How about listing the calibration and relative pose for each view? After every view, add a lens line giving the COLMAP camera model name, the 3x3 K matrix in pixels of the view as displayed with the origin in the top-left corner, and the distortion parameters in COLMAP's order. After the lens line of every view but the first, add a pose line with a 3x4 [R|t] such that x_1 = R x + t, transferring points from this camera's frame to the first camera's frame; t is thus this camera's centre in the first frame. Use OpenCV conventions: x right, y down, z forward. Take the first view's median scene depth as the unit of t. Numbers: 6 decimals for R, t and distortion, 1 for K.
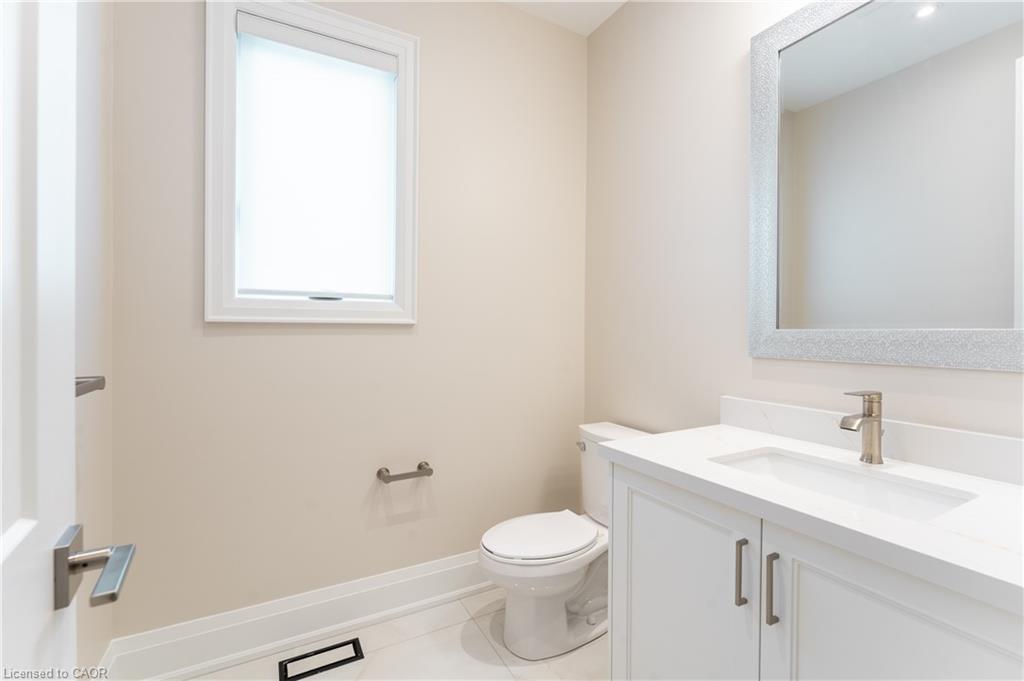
lens RADIAL K [[446.4, 0, 509.8], [0, 446.4, 330.0], [0, 0, 1]] dist [-0.002604, -0.000102]
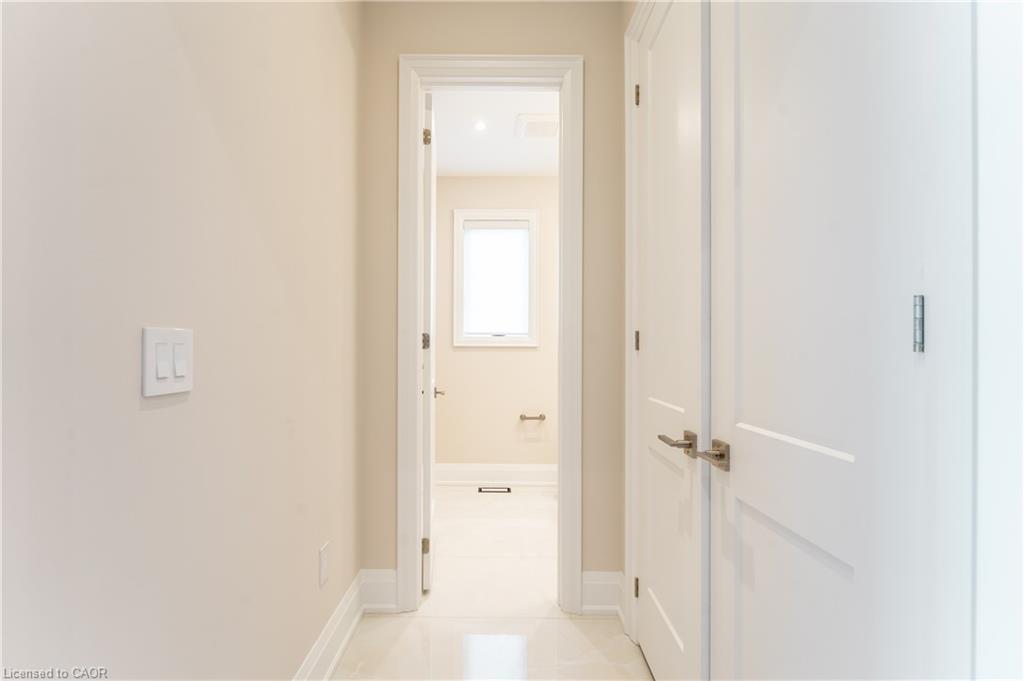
lens RADIAL K [[446.4, 0, 511.4], [0, 446.4, 346.6], [0, 0, 1]] dist [-0.002604, -0.000102]
pose [[0.888462, -0.008516, -0.458871, 0.651583], [0.000991, 0.999861, -0.016638, 0.022295], [0.458949, 0.014327, 0.888347, -0.928859]]
